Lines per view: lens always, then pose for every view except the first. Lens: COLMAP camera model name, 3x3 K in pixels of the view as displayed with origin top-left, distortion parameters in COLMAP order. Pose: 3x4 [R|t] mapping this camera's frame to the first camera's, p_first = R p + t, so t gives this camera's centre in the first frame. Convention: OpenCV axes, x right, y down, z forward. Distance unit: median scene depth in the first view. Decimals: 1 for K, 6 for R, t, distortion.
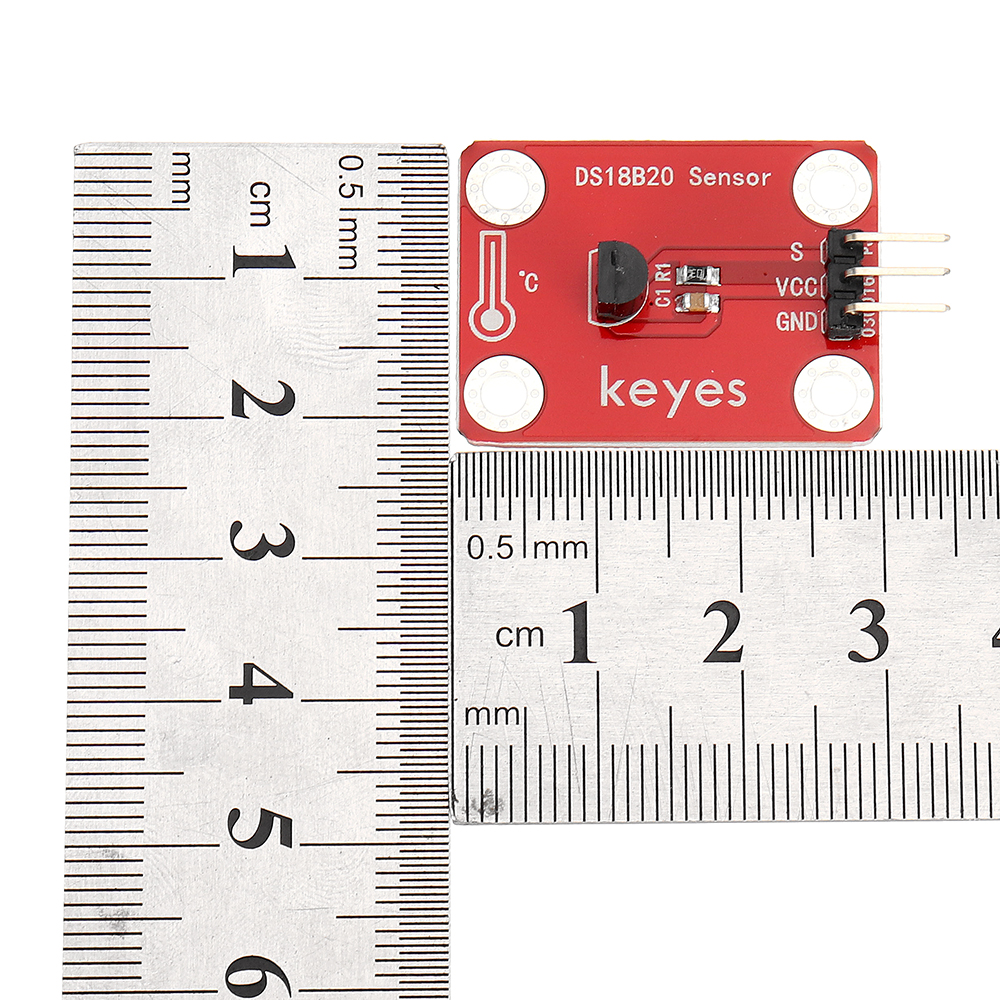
lens RADIAL K [[6720.9, 0, 505.0], [0, 6720.9, 499.9], [0, 0, 1]] dist [0.403415, 0.000000]
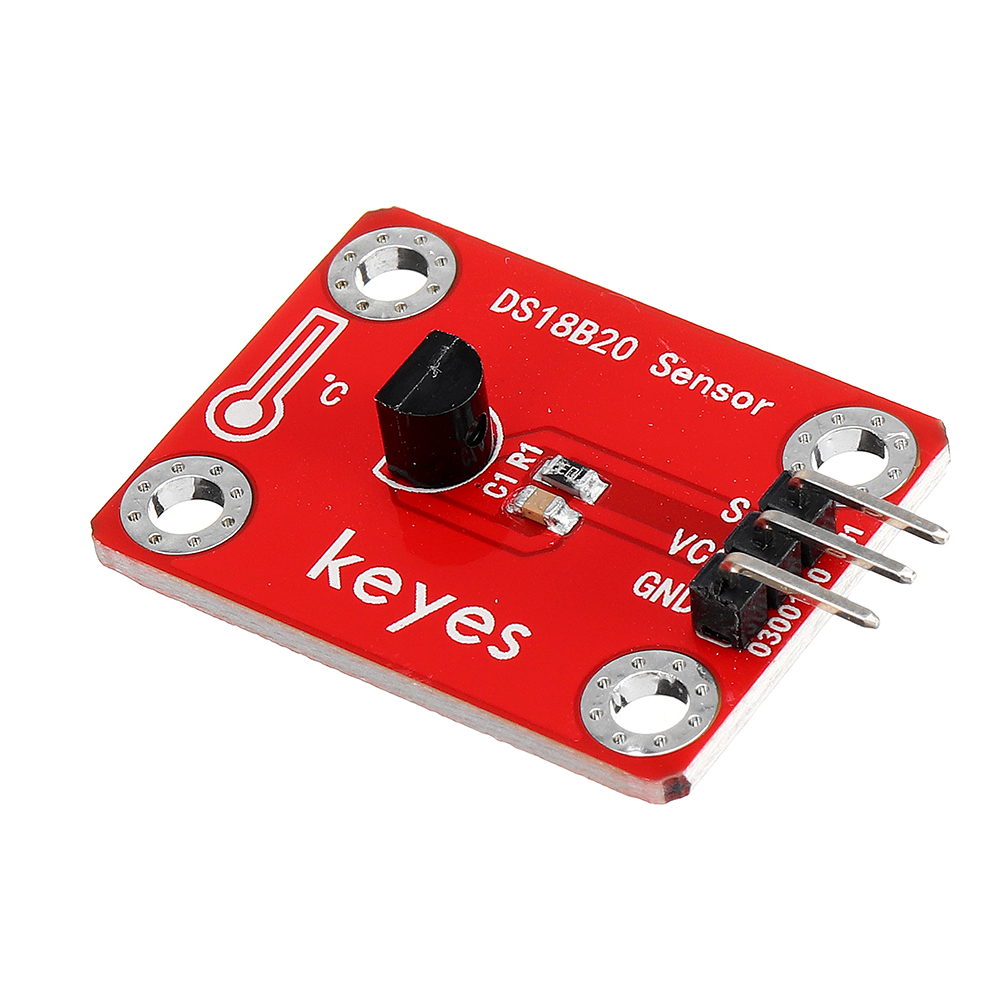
lens RADIAL K [[6720.9, 0, 496.2], [0, 6720.9, 501.4], [0, 0, 1]] dist [0.403415, 0.000000]
pose [[0.831758, 0.362322, -0.420597, 0.269347], [-0.506600, 0.805221, -0.308181, 0.151260], [0.227013, 0.469407, 0.853301, 0.501116]]
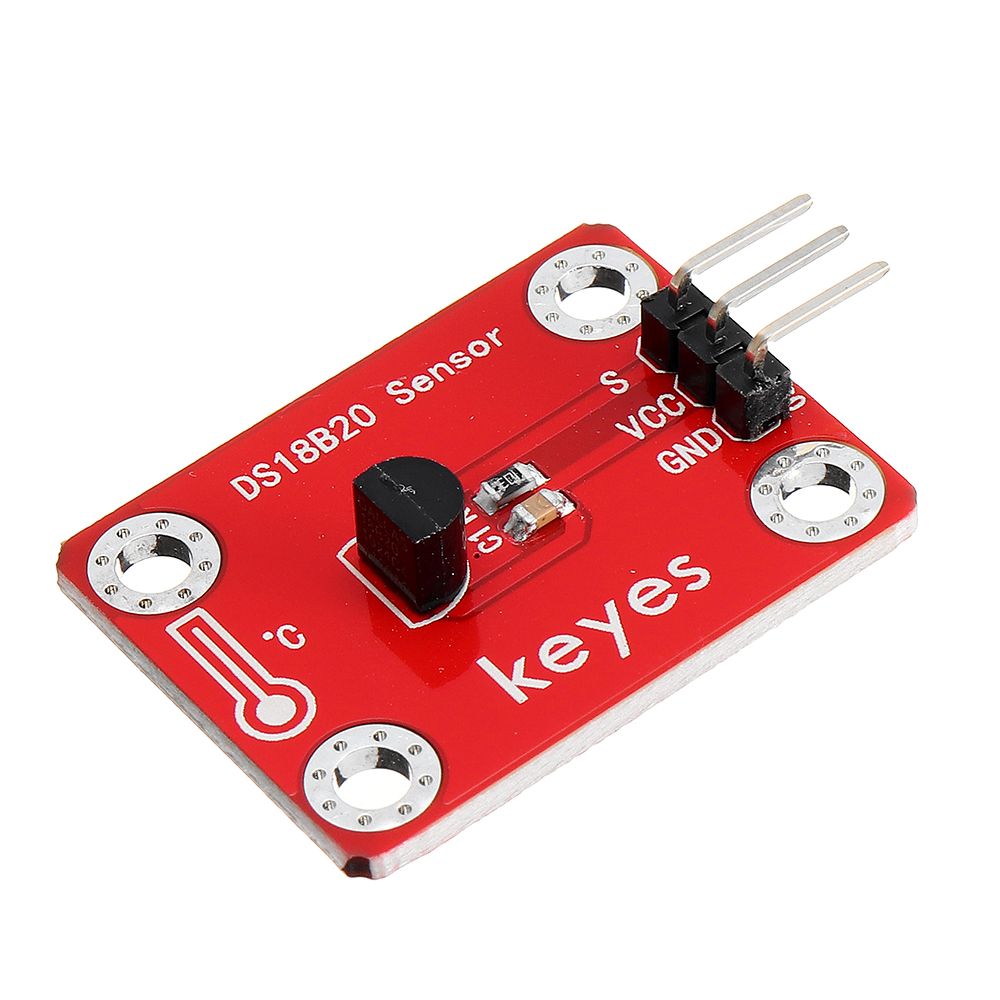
lens RADIAL K [[6720.9, 0, 501.0], [0, 6720.9, 502.2], [0, 0, 1]] dist [0.403415, 0.000000]
pose [[0.787198, -0.475676, 0.392495, -0.205199], [0.604585, 0.720791, -0.339023, 0.168121], [-0.121642, 0.504174, 0.854992, 0.493446]]
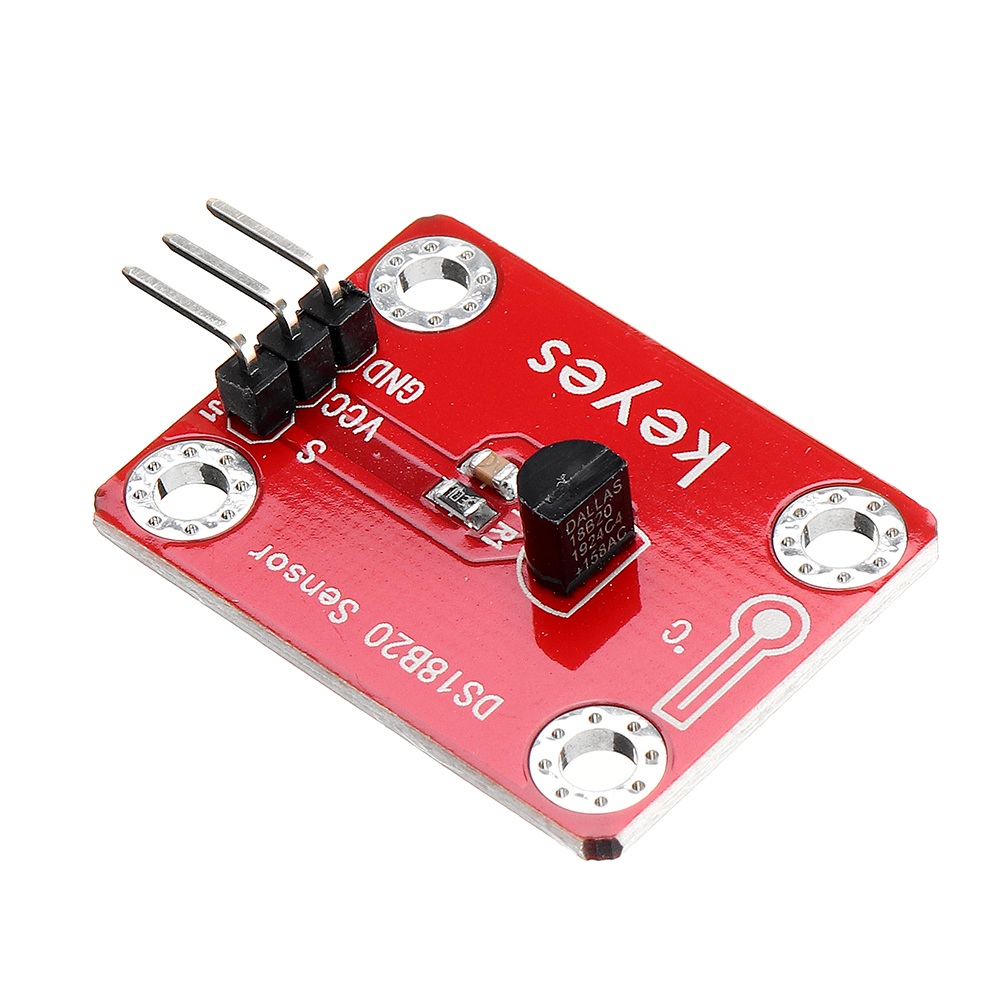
lens RADIAL K [[6720.9, 0, 502.4], [0, 6720.9, 499.9], [0, 0, 1]] dist [0.403415, 0.000000]
pose [[-0.740125, -0.430161, 0.516892, -0.280904], [0.668859, -0.391354, 0.632036, -0.406029], [-0.069590, 0.813513, 0.577368, 0.656126]]
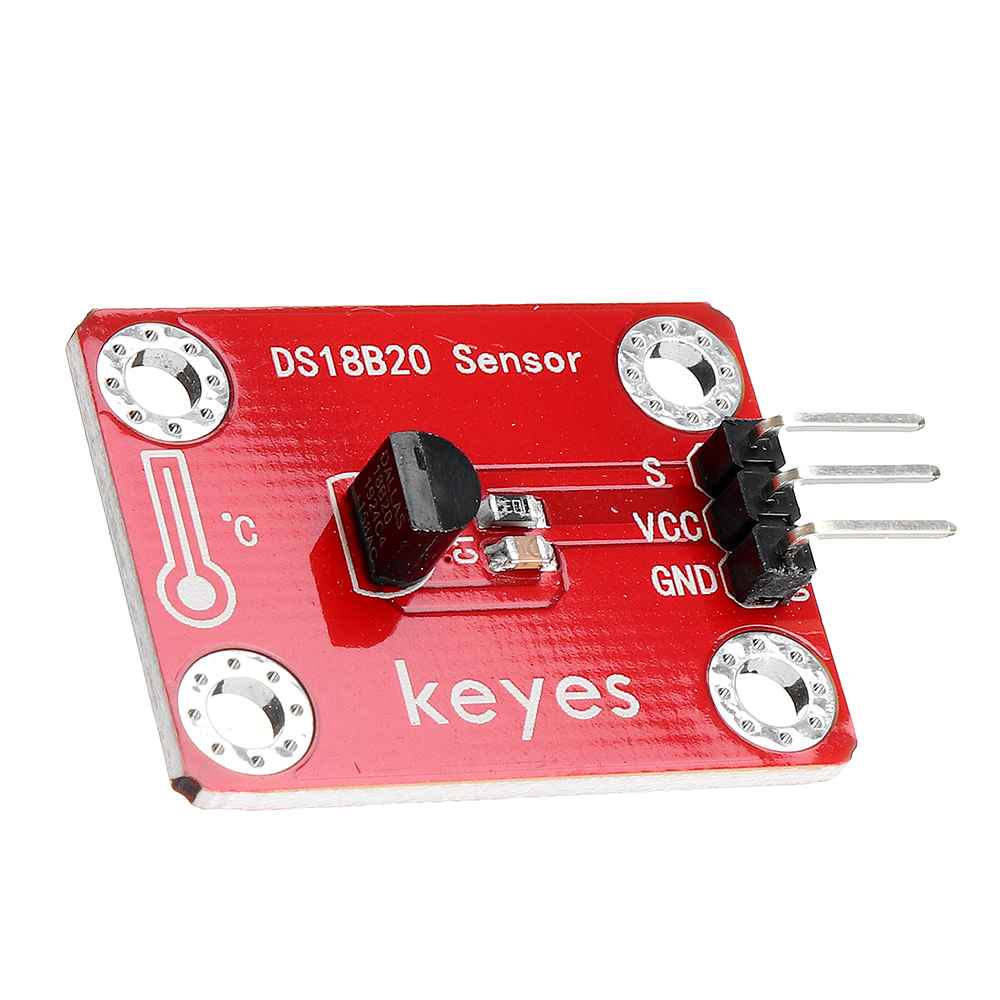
lens RADIAL K [[6720.9, 0, 497.3], [0, 6720.9, 501.1], [0, 0, 1]] dist [0.403415, 0.000000]
pose [[0.888565, -0.012158, 0.458589, -0.236631], [0.130153, 0.965254, -0.226596, 0.096127], [-0.439899, 0.261032, 0.859273, 0.504564]]
